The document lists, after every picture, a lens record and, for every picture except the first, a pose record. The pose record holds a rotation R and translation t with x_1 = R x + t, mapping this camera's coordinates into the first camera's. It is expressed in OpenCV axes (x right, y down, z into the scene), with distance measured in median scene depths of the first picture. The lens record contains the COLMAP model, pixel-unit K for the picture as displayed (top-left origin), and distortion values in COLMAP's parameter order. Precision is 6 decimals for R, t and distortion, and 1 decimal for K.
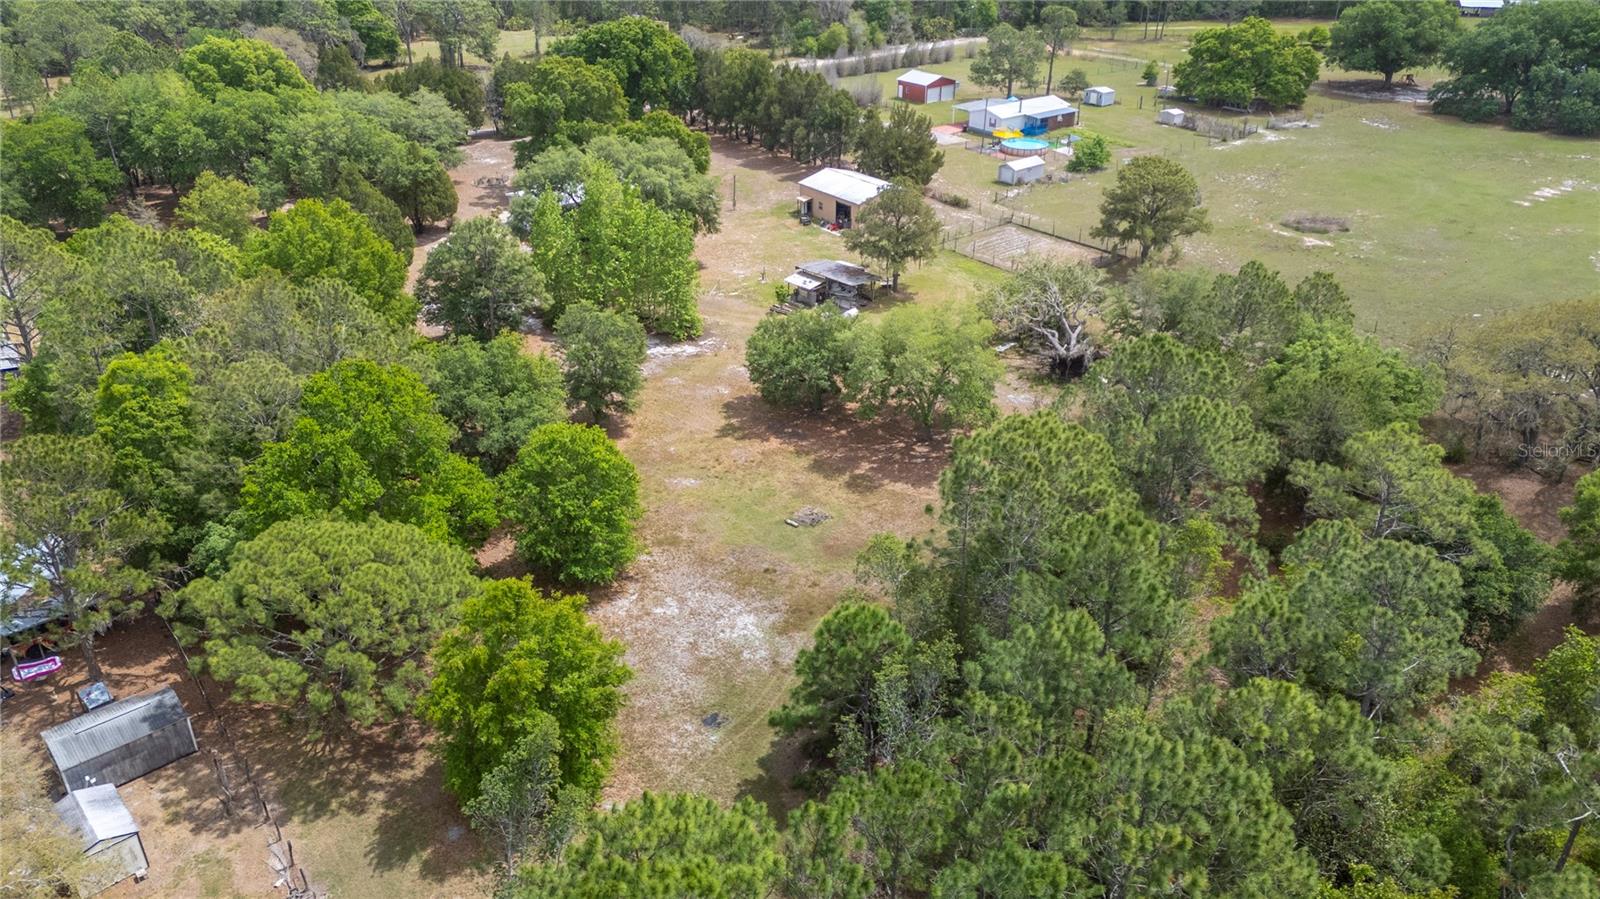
lens RADIAL K [[1168.0, 0, 798.8], [0, 1168.0, 453.3], [0, 0, 1]] dist [0.077193, -0.073209]
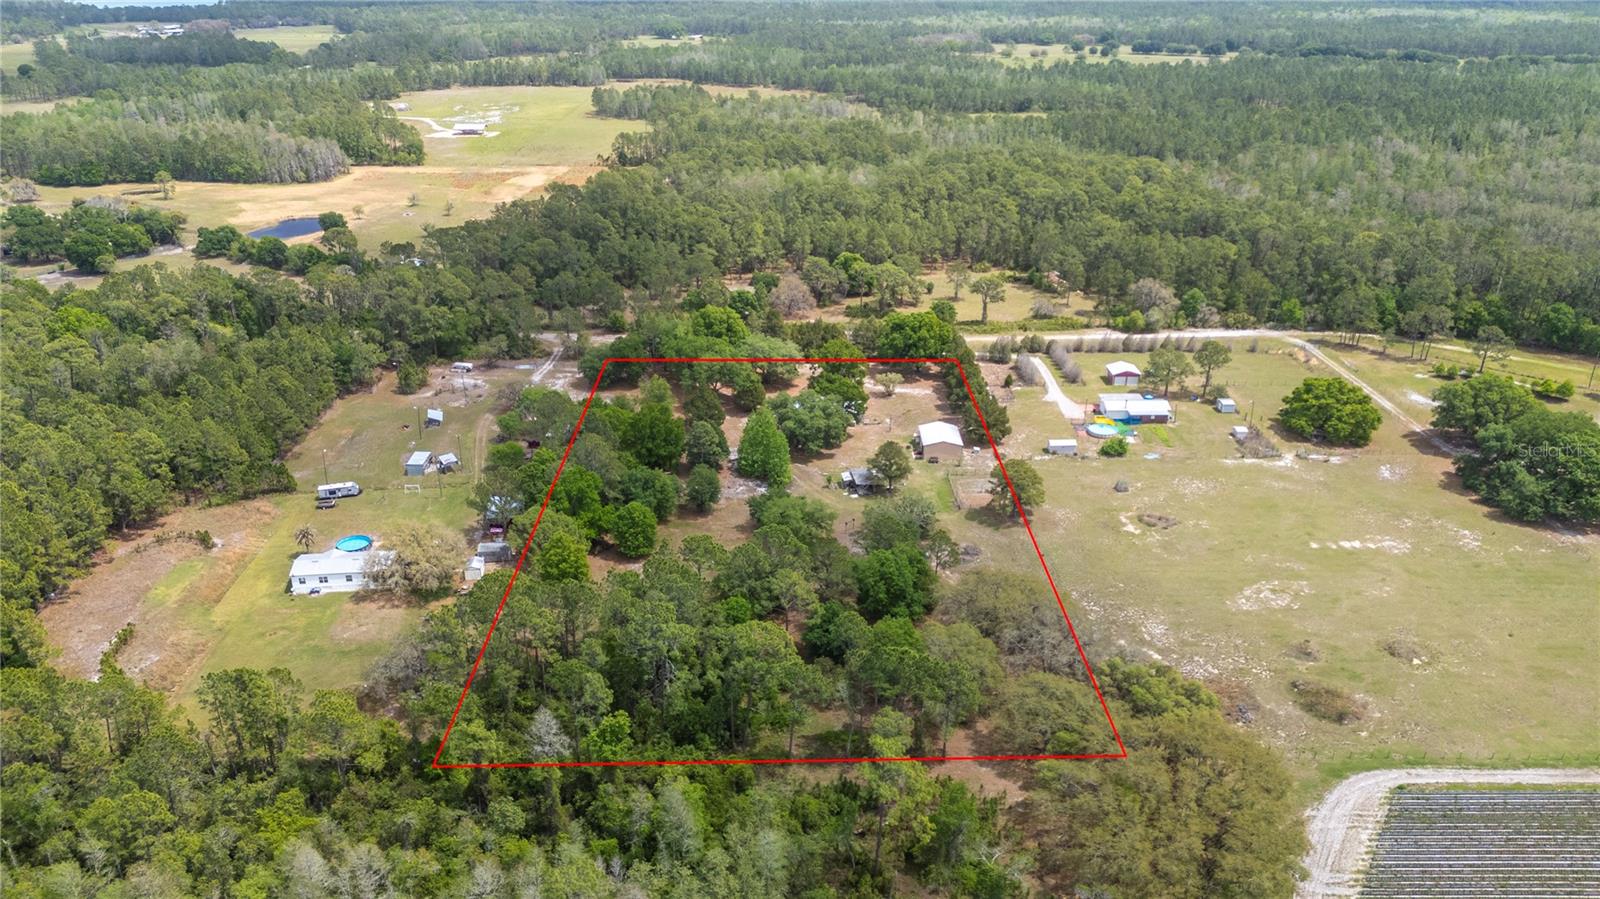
lens RADIAL K [[1168.0, 0, 803.3], [0, 1168.0, 444.4], [0, 0, 1]] dist [0.077193, -0.073209]
pose [[0.799102, 0.233895, -0.553832, 1.030095], [-0.282084, 0.959388, -0.001838, -0.165468], [0.530910, 0.157696, 0.832626, -0.767132]]
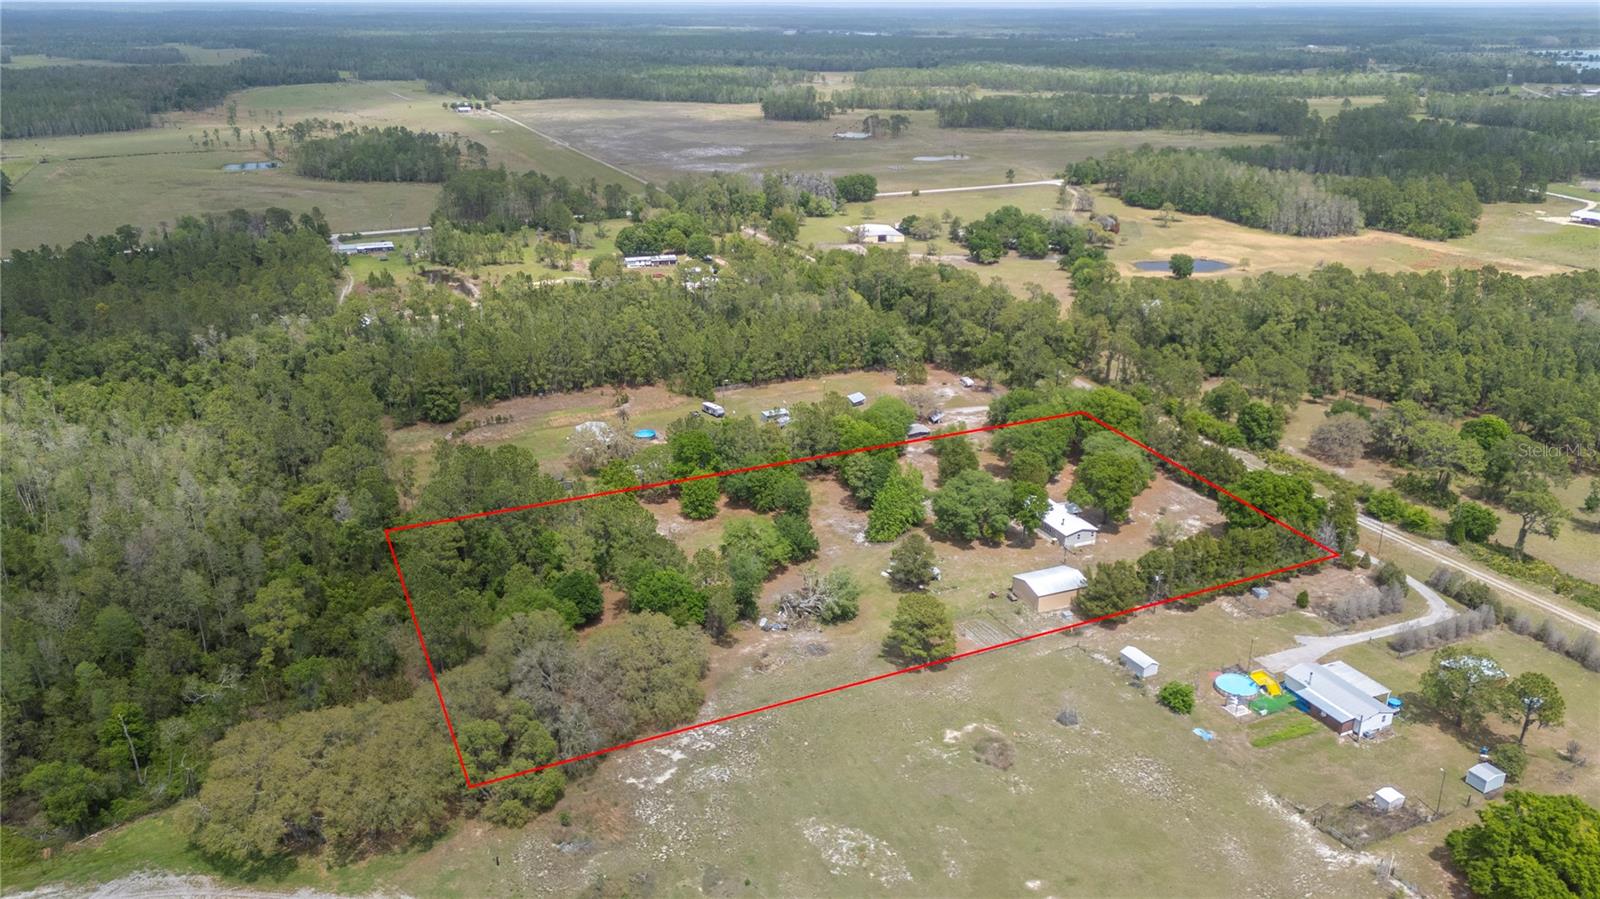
lens RADIAL K [[1168.0, 0, 797.4], [0, 1168.0, 464.6], [0, 0, 1]] dist [0.077193, -0.073209]
pose [[-0.240884, 0.351924, -0.904502, 1.677190], [-0.458374, 0.780210, 0.425637, -0.965317], [0.855493, 0.517129, -0.026627, 0.752715]]
